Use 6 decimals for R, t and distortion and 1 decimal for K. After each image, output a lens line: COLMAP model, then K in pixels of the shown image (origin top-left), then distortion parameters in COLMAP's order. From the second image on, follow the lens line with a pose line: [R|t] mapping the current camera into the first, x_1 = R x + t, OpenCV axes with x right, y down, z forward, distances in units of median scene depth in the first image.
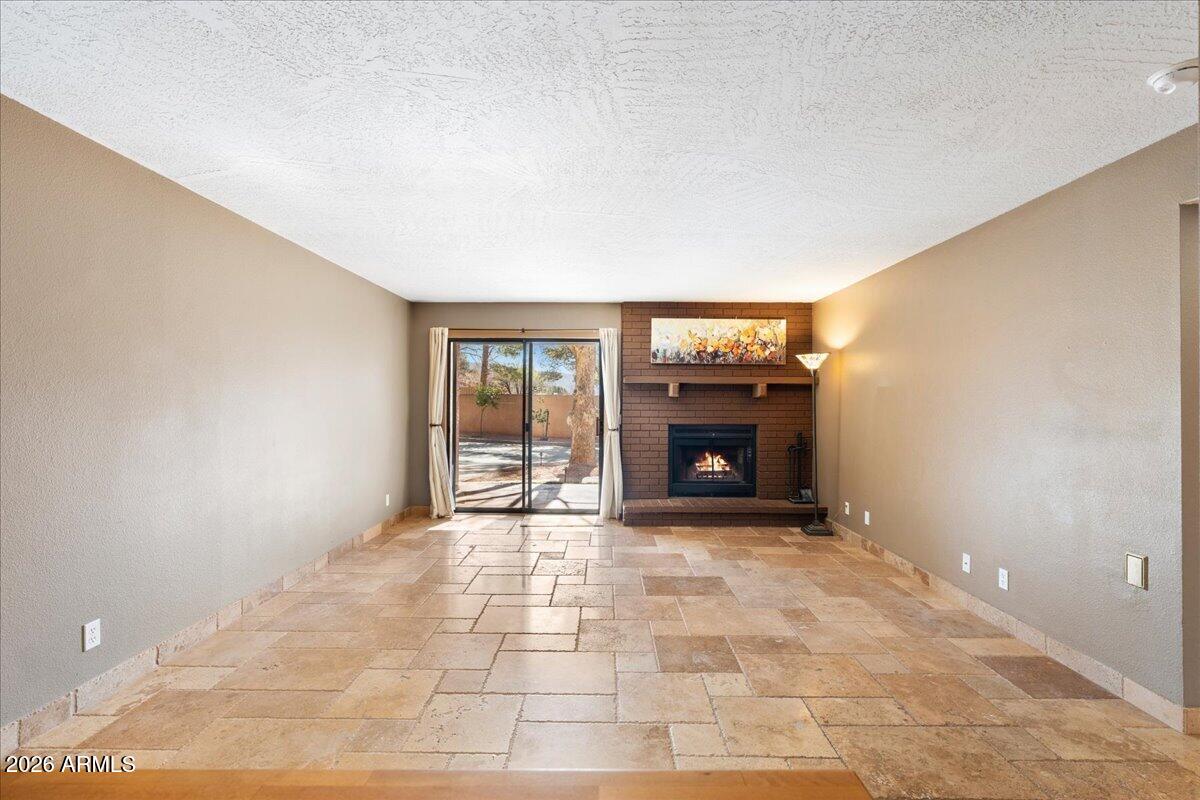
lens RADIAL K [[537.2, 0, 601.7], [0, 537.2, 394.6], [0, 0, 1]] dist [-0.000332, 0.000212]
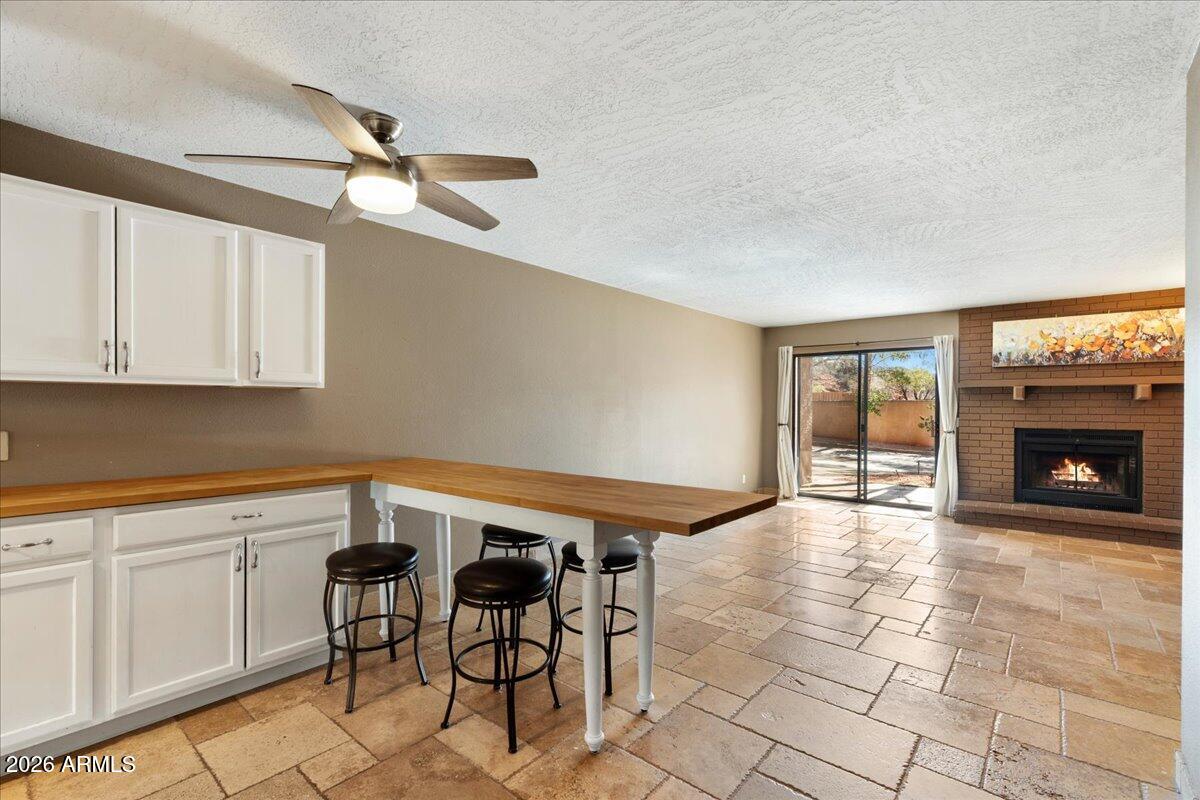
lens RADIAL K [[537.2, 0, 601.7], [0, 537.2, 394.6], [0, 0, 1]] dist [-0.000332, 0.000212]
pose [[0.767127, -0.016327, -0.641288, 0.175307], [0.007622, 0.999837, -0.016338, 0.004009], [0.641450, 0.007645, 0.767126, -0.237192]]
